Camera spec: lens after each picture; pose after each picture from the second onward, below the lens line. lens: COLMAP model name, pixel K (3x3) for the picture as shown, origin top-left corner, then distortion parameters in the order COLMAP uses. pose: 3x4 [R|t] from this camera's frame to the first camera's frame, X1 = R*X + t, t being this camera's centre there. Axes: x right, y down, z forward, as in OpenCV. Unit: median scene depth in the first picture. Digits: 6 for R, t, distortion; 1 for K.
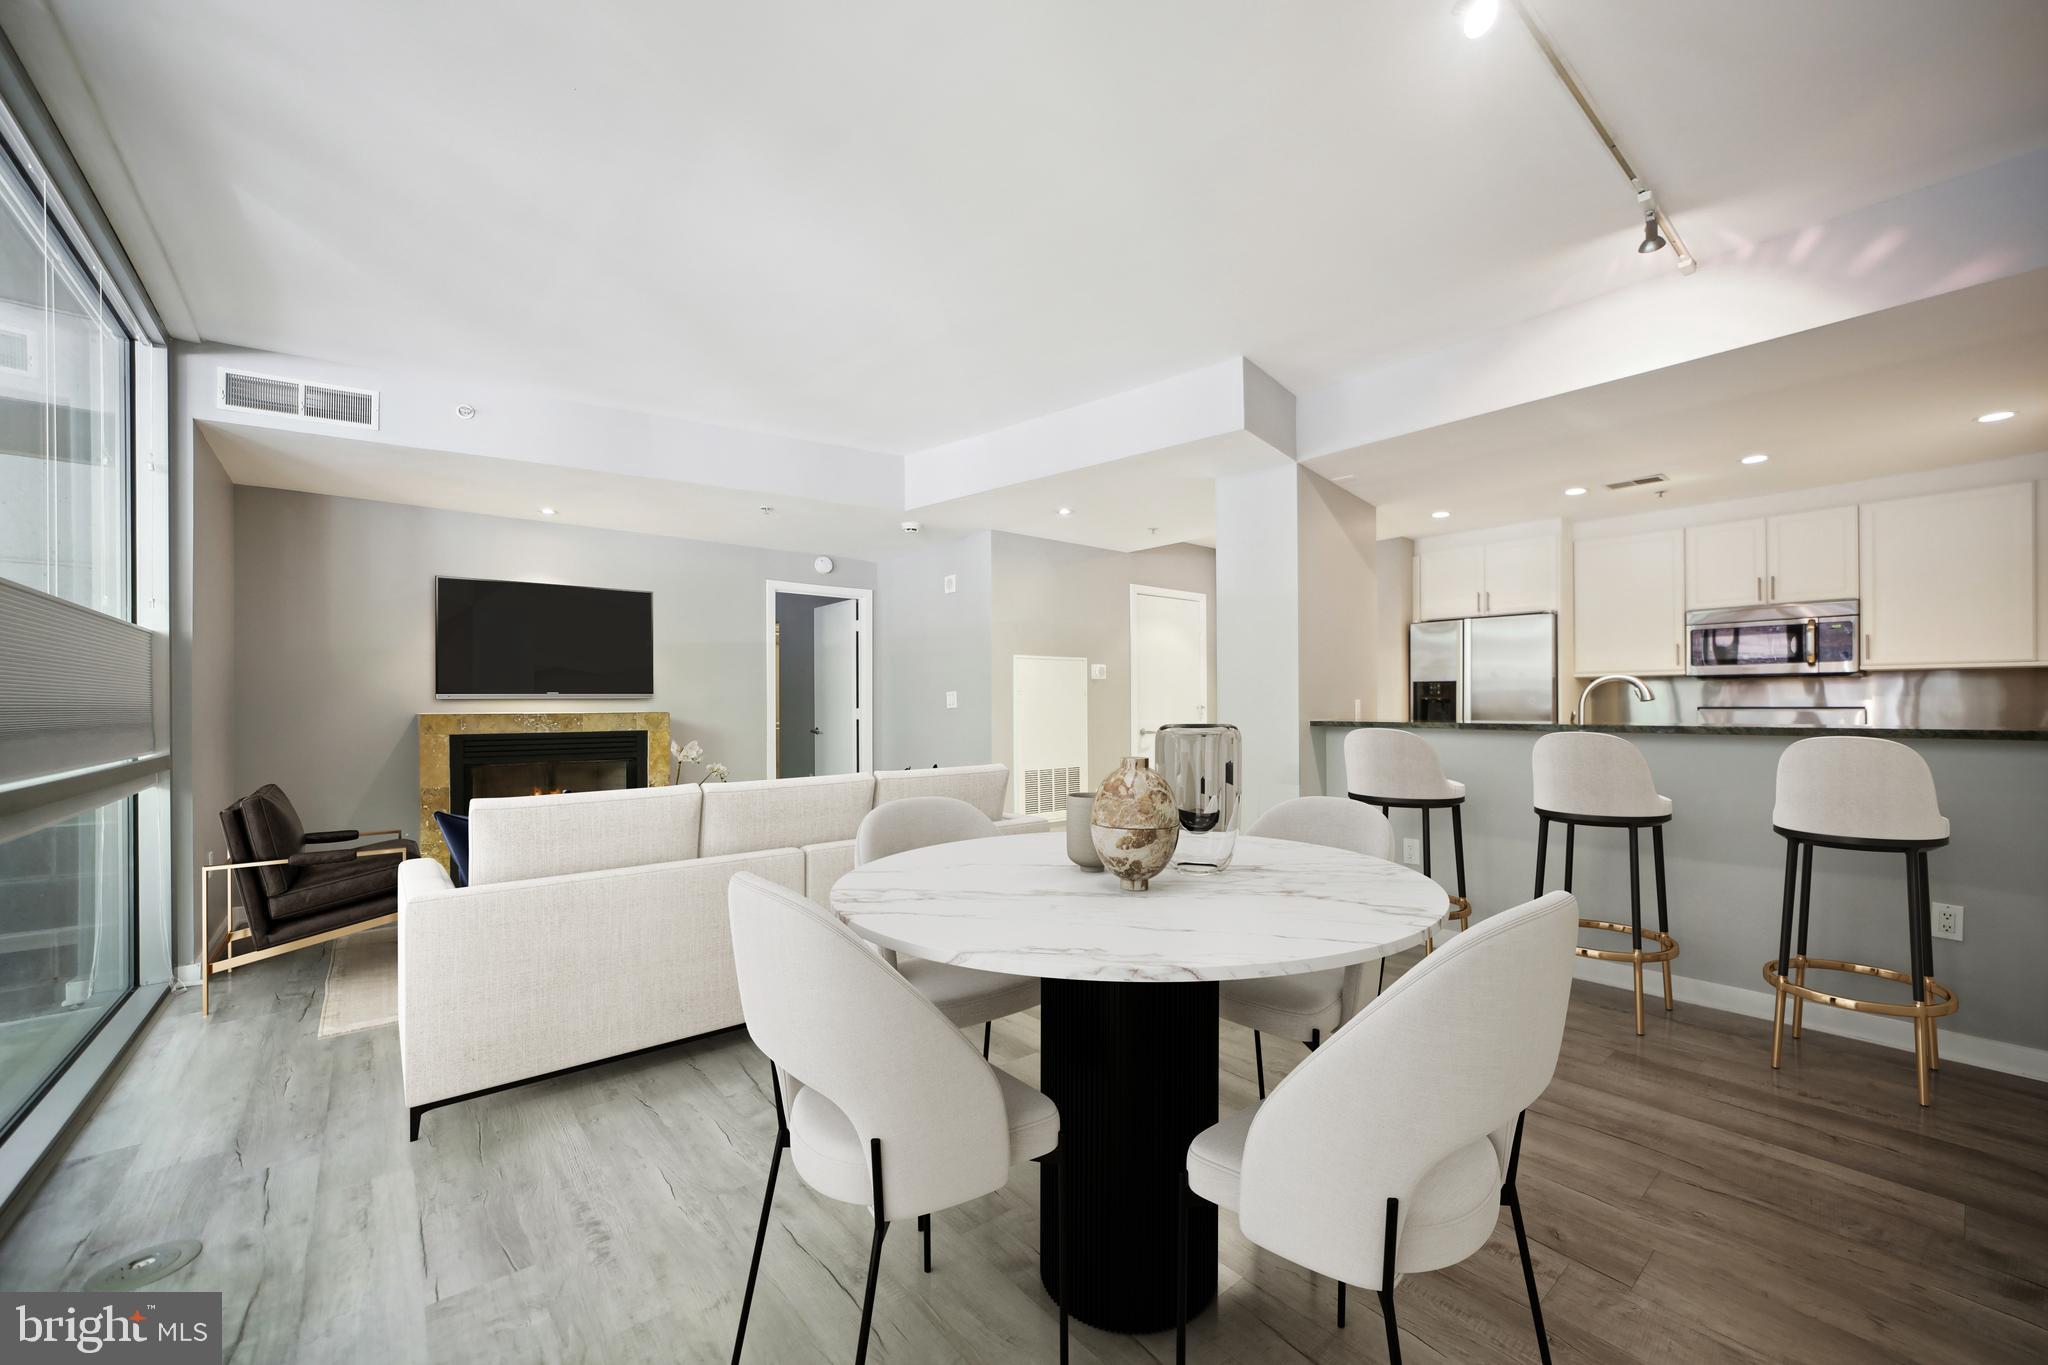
lens RADIAL K [[816.4, 0, 1012.0], [0, 816.4, 698.6], [0, 0, 1]] dist [-0.013104, 0.003151]
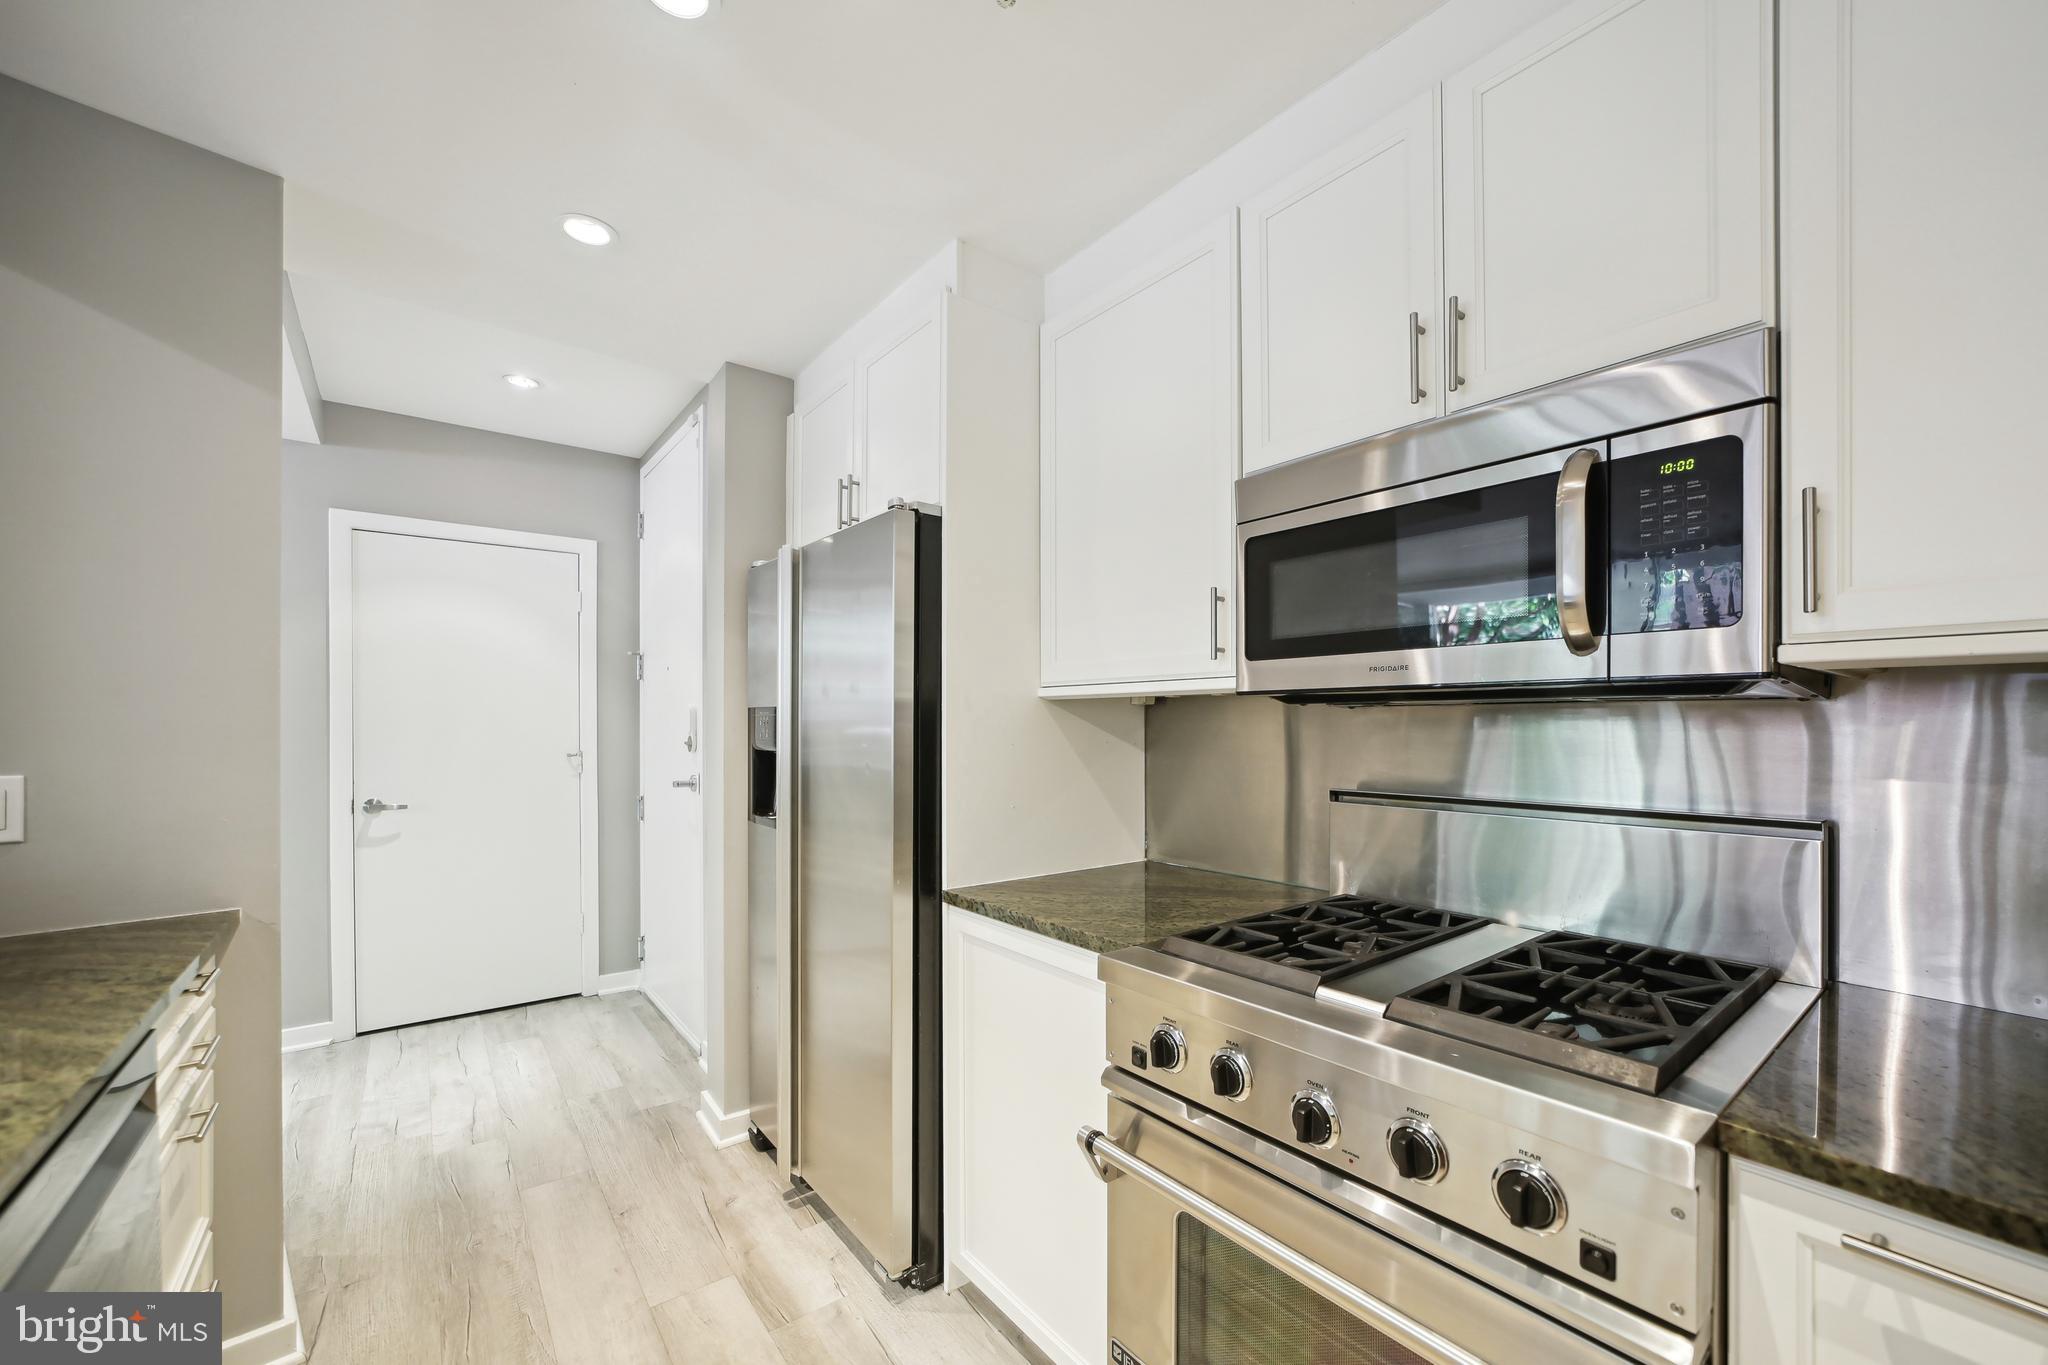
lens RADIAL K [[816.4, 0, 999.7], [0, 816.4, 720.9], [0, 0, 1]] dist [-0.013104, 0.003151]
pose [[0.999187, -0.002554, -0.040234, 0.790887], [0.003018, 0.999930, 0.011481, -0.022226], [0.040202, -0.011593, 0.999124, 0.722393]]
